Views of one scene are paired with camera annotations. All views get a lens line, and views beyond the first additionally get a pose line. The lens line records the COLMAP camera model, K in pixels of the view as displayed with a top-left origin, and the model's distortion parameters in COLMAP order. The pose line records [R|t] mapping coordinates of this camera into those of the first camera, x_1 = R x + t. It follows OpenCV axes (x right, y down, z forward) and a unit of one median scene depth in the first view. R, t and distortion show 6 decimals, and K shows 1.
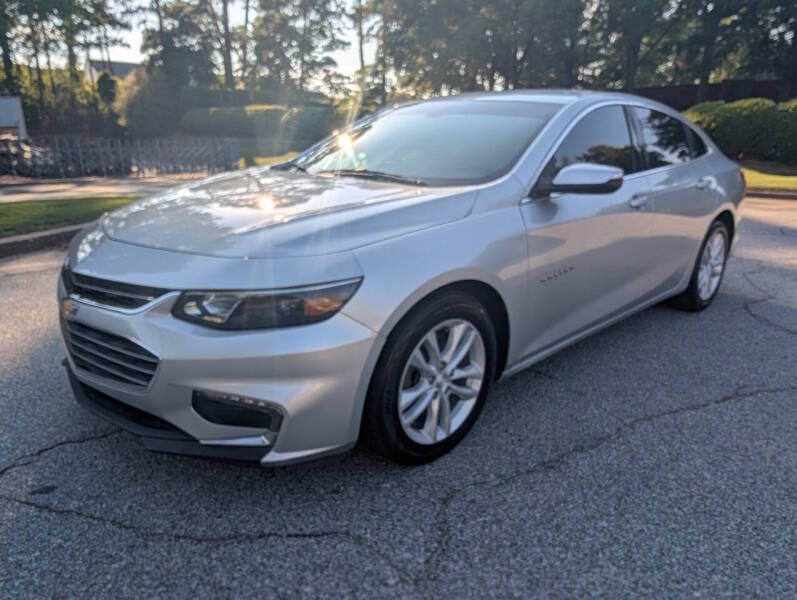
lens RADIAL K [[566.8, 0, 398.5], [0, 566.8, 300.0], [0, 0, 1]] dist [0.001369, 0.000422]
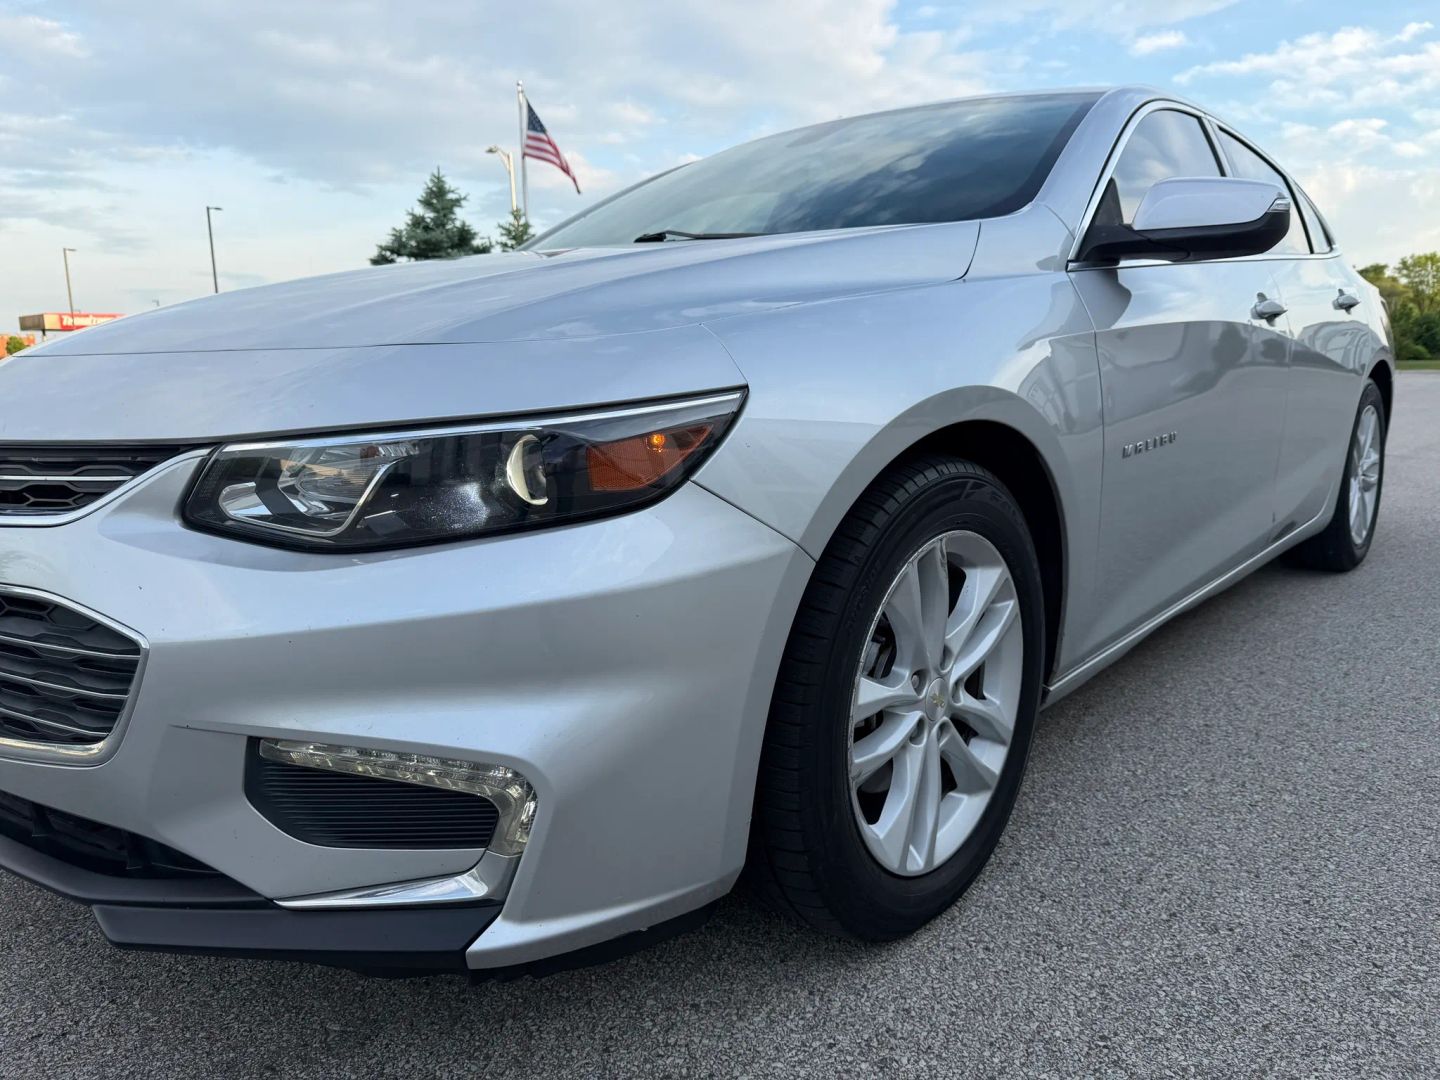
lens RADIAL K [[1024.1, 0, 720.0], [0, 1024.1, 540.0], [0, 0, 1]] dist [0.001369, 0.000422]
pose [[0.997722, -0.051759, 0.043259, -0.106844], [0.055485, 0.994404, -0.089902, 0.107384], [-0.038363, 0.092098, 0.995011, 0.377417]]
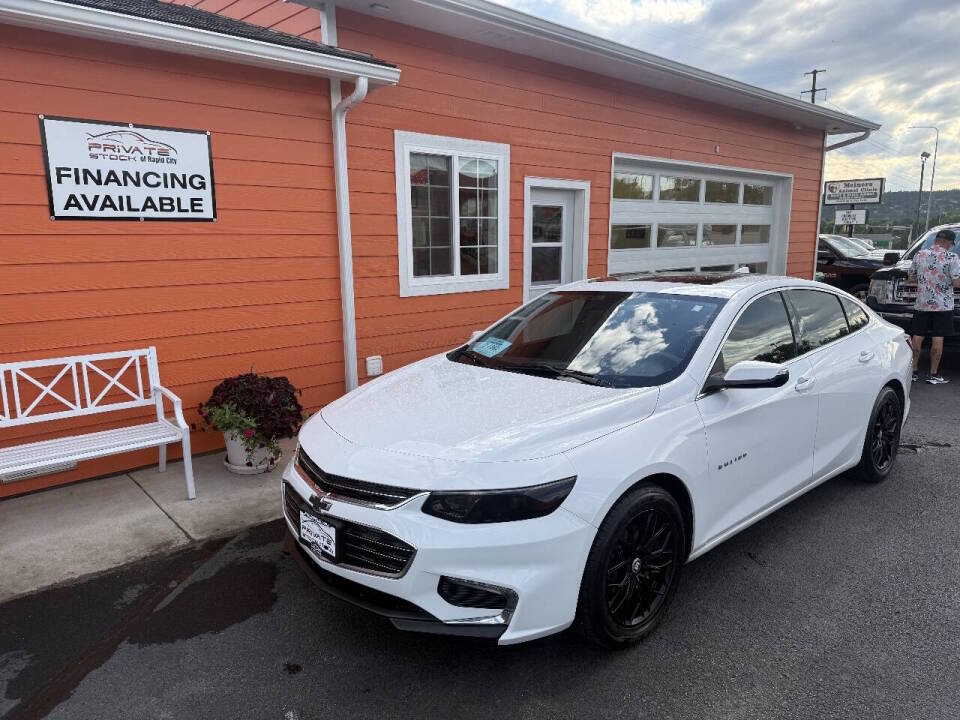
lens RADIAL K [[682.7, 0, 480.0], [0, 682.7, 360.0], [0, 0, 1]] dist [0.001369, 0.000422]
pose [[0.999184, -0.016600, -0.036817, -0.208048], [0.011123, 0.989478, -0.144258, -0.078312], [0.038824, 0.143731, 0.988855, -0.460641]]
